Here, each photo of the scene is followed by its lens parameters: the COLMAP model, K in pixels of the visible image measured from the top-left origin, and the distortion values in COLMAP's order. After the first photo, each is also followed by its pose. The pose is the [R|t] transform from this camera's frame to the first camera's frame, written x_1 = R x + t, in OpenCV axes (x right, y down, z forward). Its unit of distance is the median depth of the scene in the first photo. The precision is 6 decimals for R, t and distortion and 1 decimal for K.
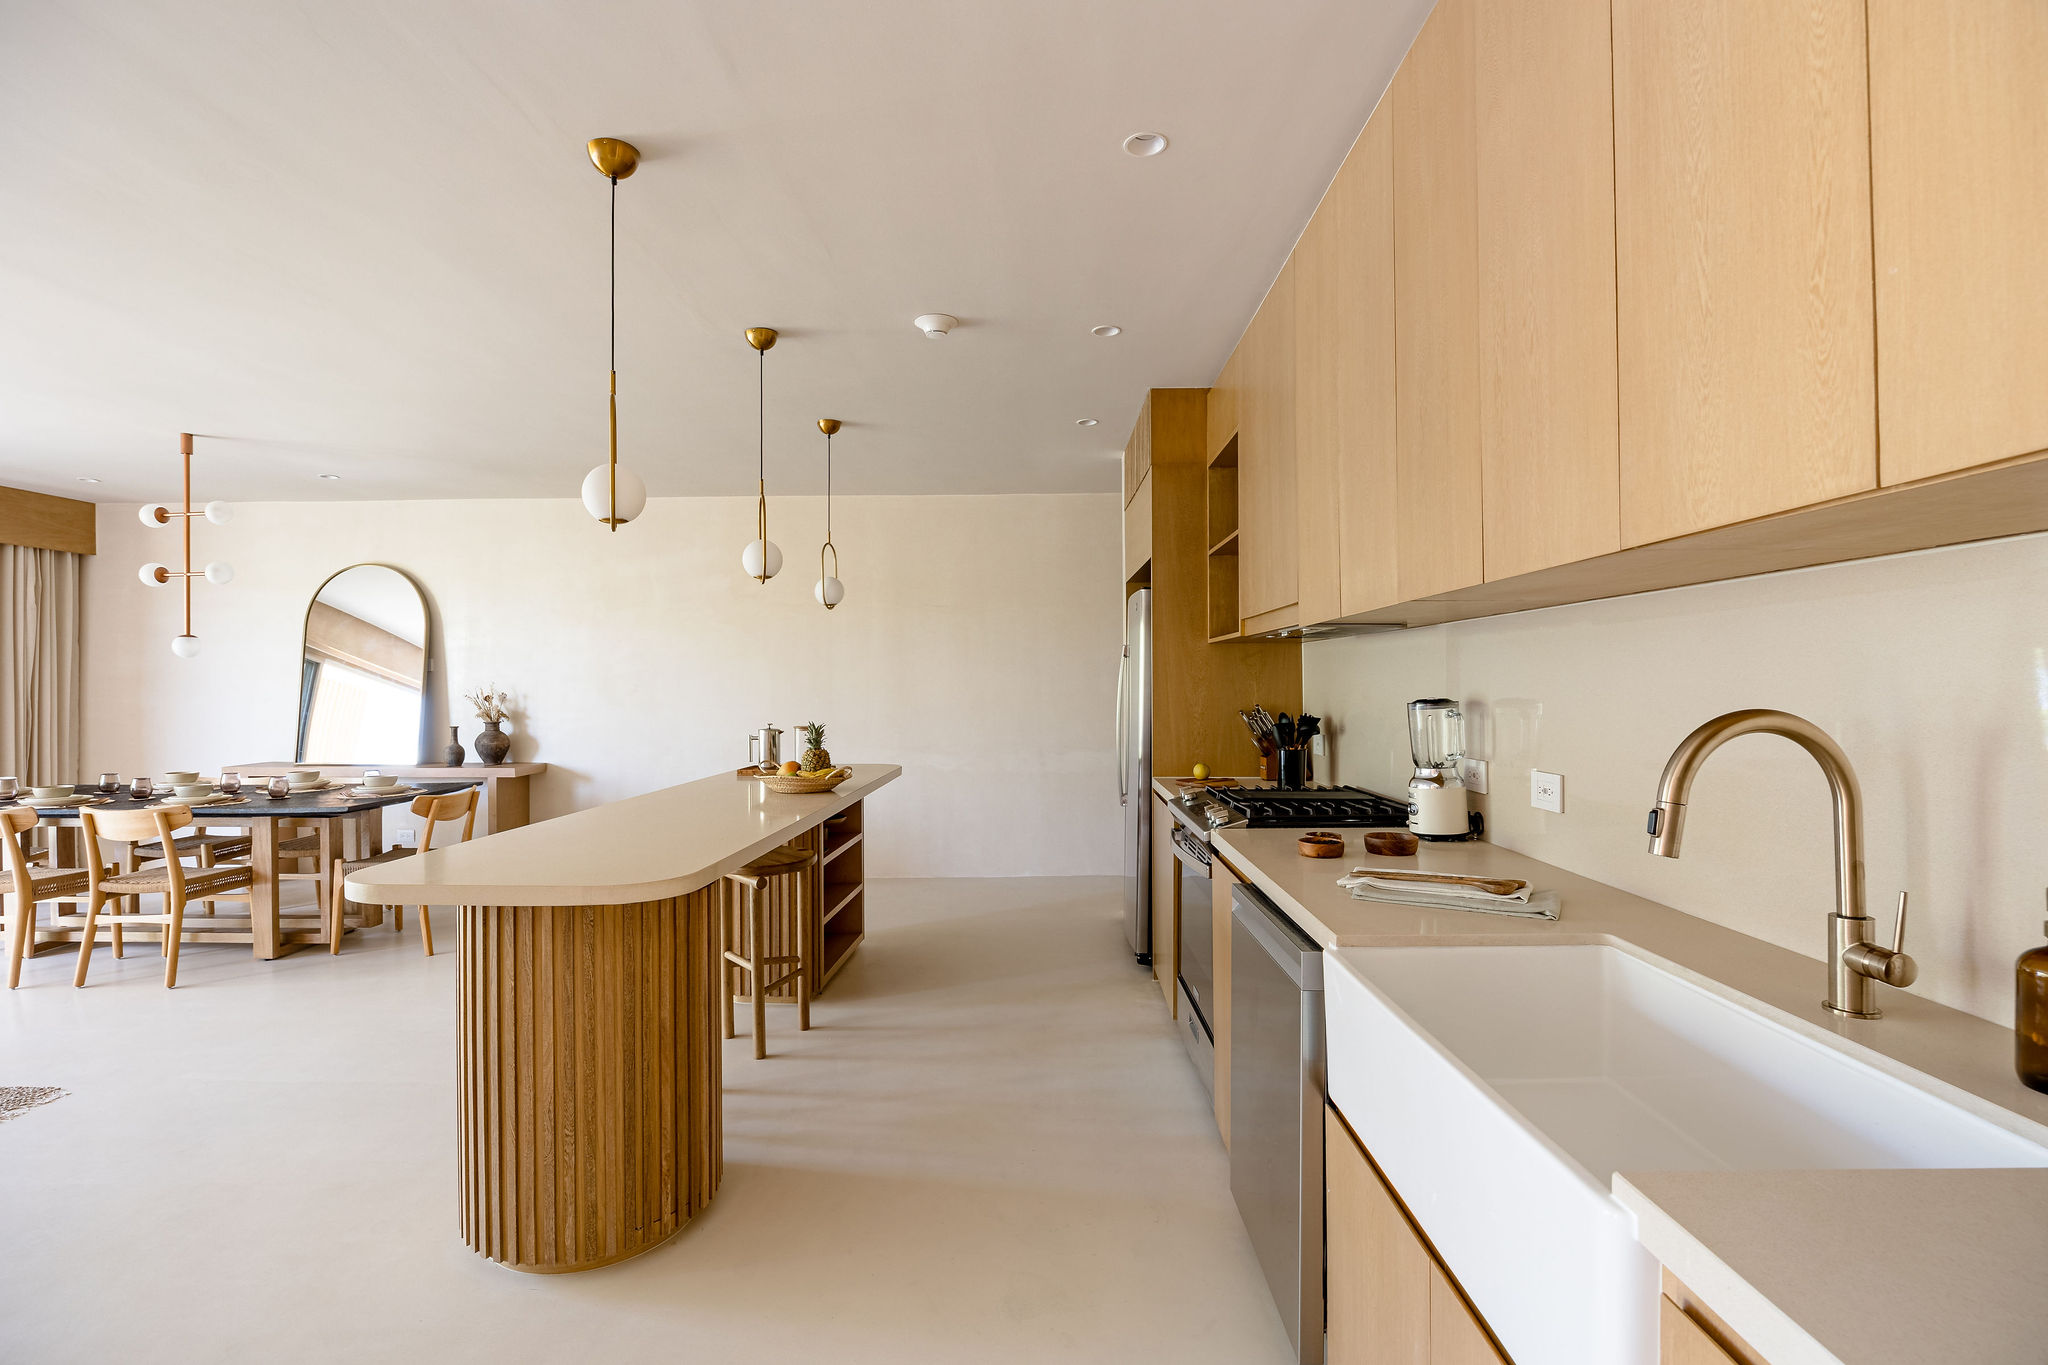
lens RADIAL K [[945.5, 0, 1024.0], [0, 945.5, 682.5], [0, 0, 1]] dist [-0.013688, -0.000182]
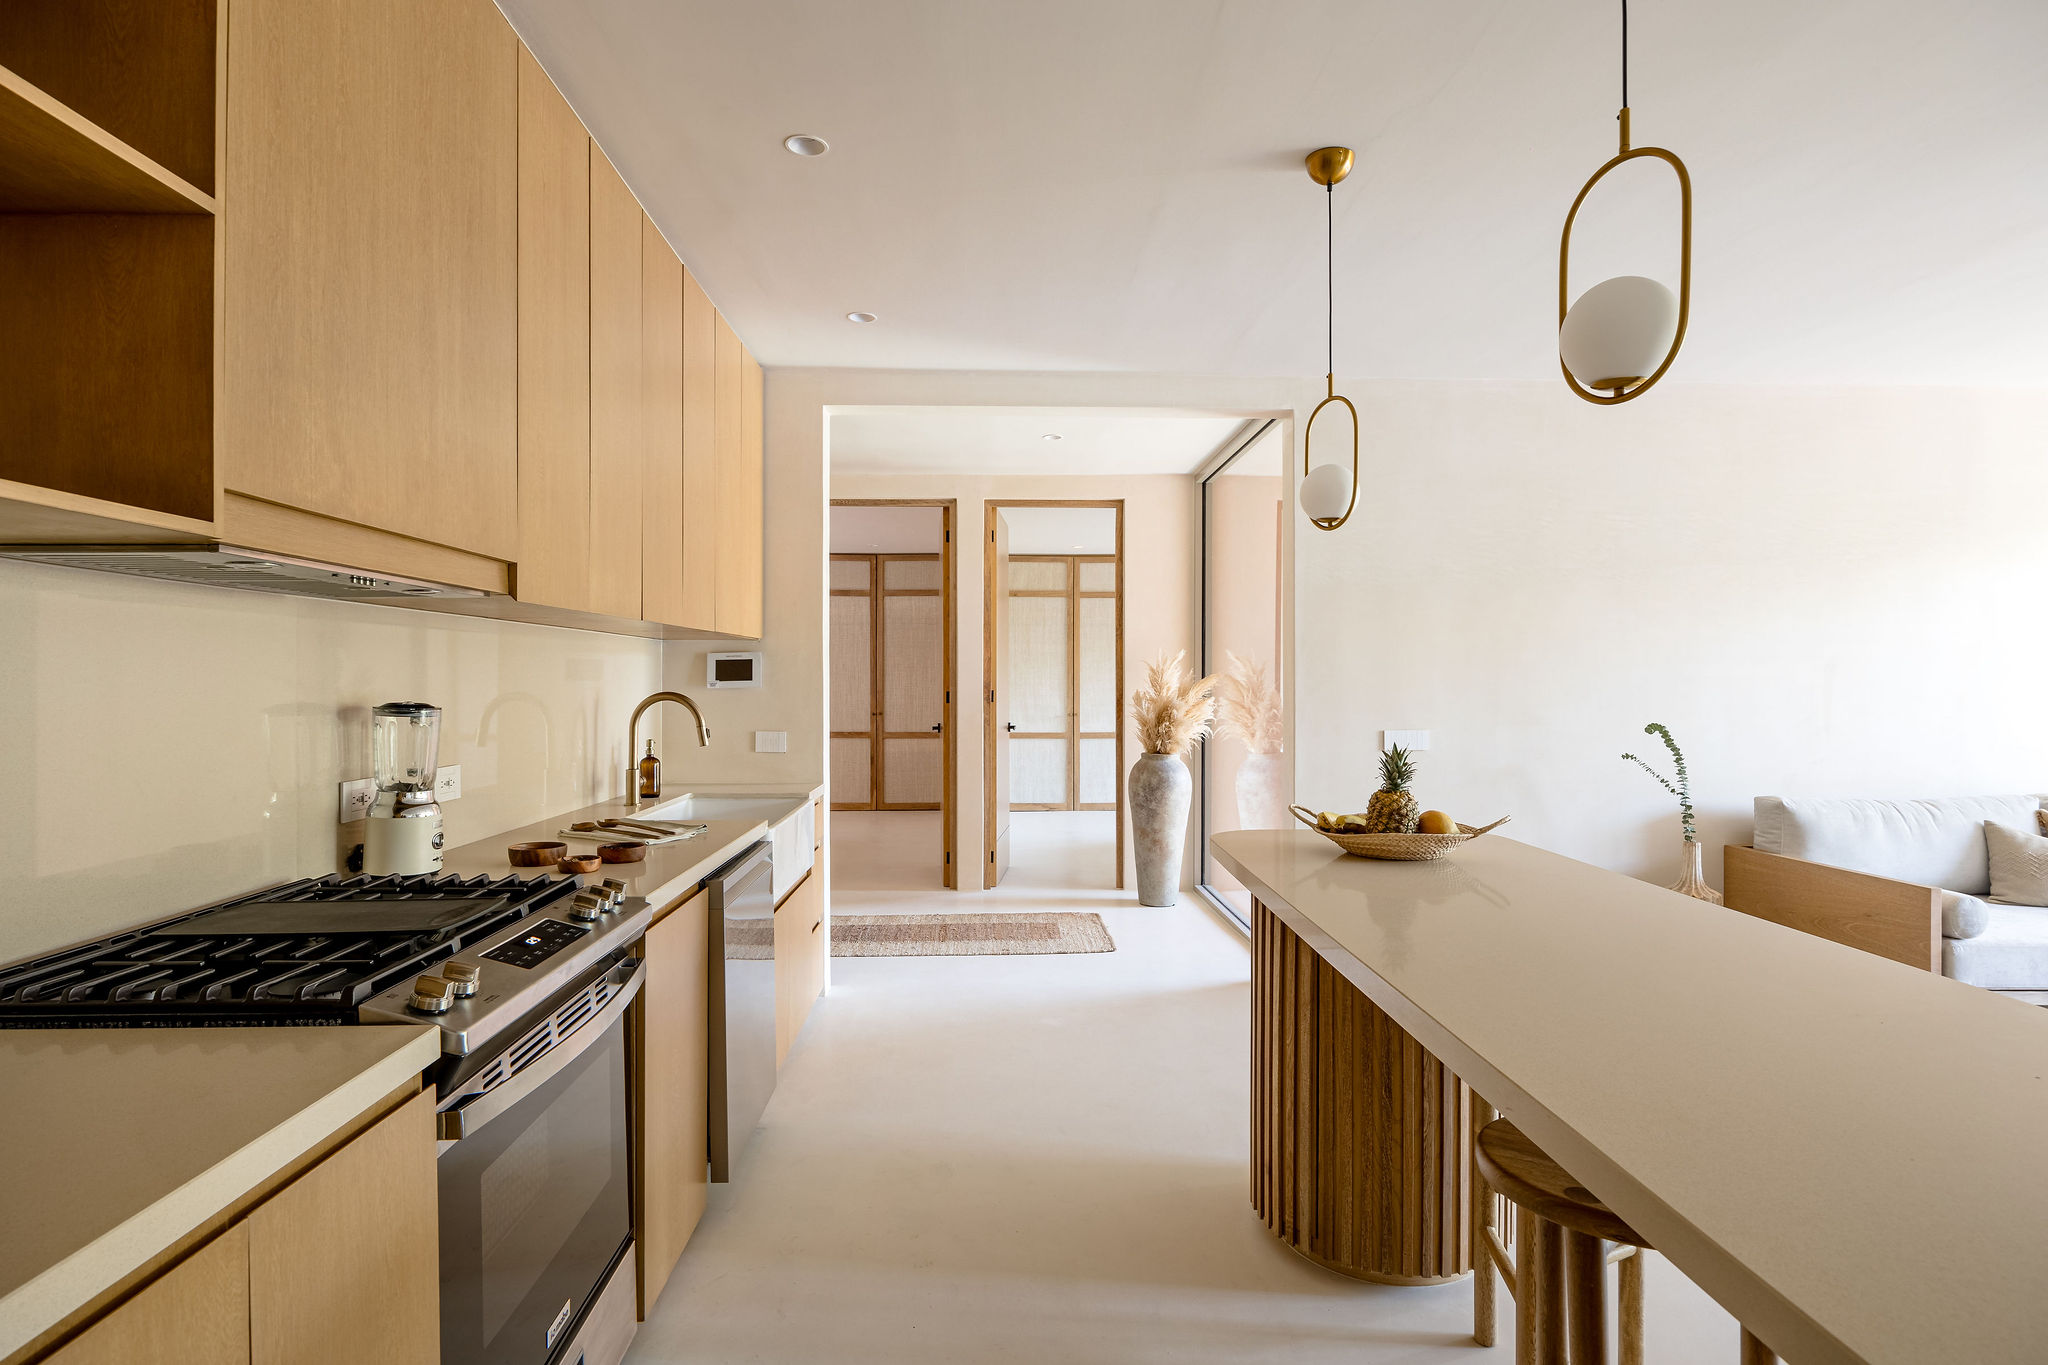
lens RADIAL K [[1029.2, 0, 1031.5], [0, 1029.2, 679.1], [0, 0, 1]] dist [-0.004765, -0.000135]
pose [[-0.997955, 0.005888, -0.063641, -0.020101], [0.006054, 0.999979, -0.002423, 0.001210], [0.063625, -0.002804, -0.997970, 1.075066]]
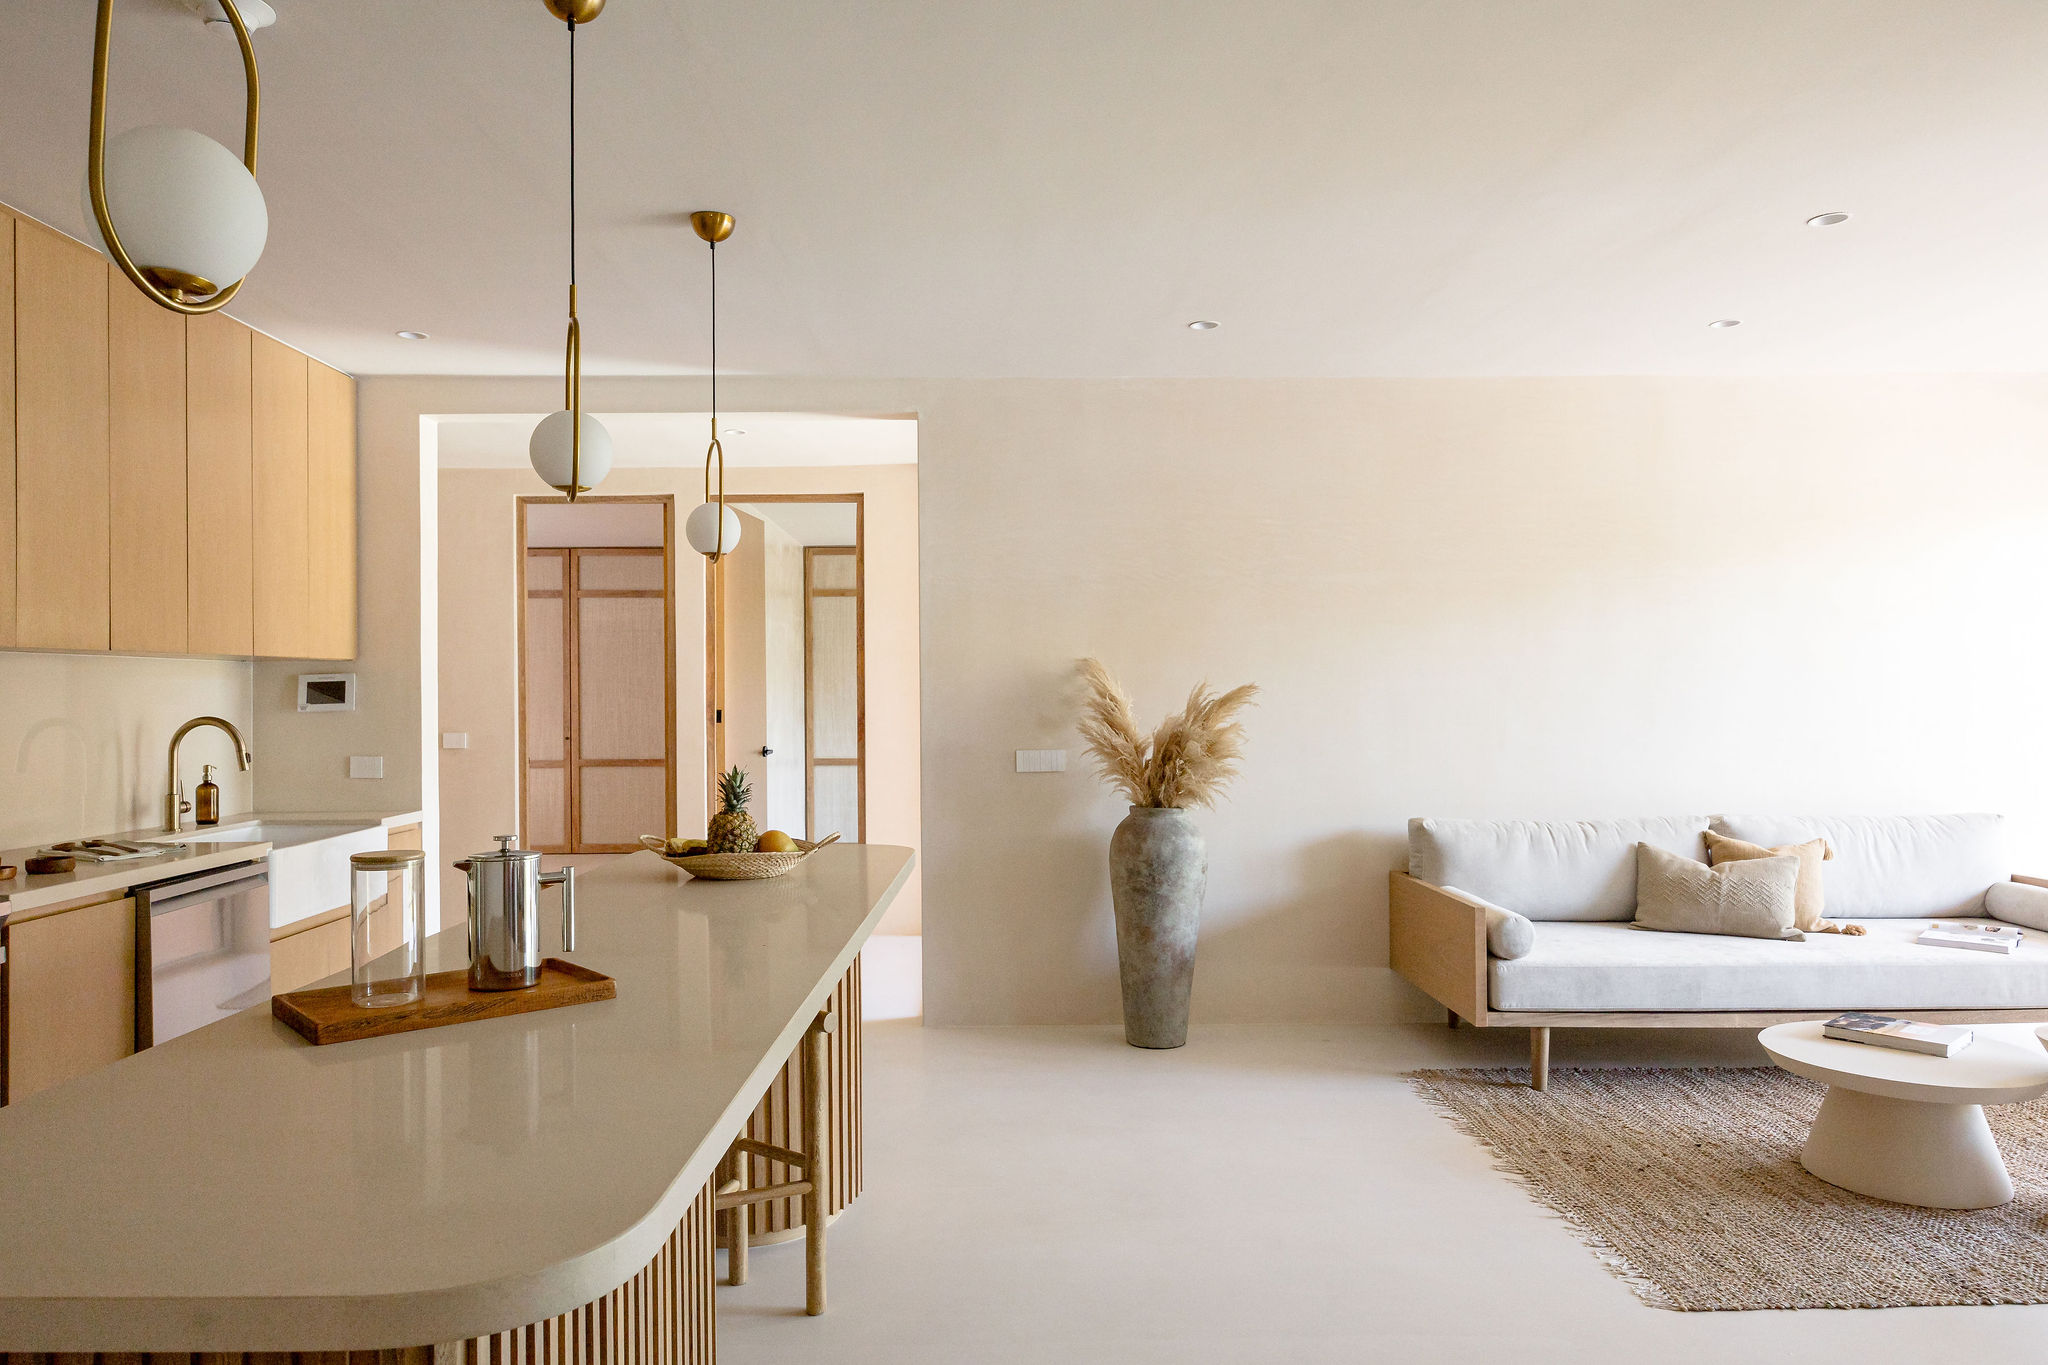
lens RADIAL K [[1351.2, 0, 1024.0], [0, 1351.2, 682.5], [0, 0, 1]] dist [-0.002561, -0.001213]
pose [[-0.998854, 0.013573, -0.045887, -0.370850], [0.013991, 0.999863, -0.008790, -0.000886], [0.045762, -0.009422, -0.998908, 1.331105]]
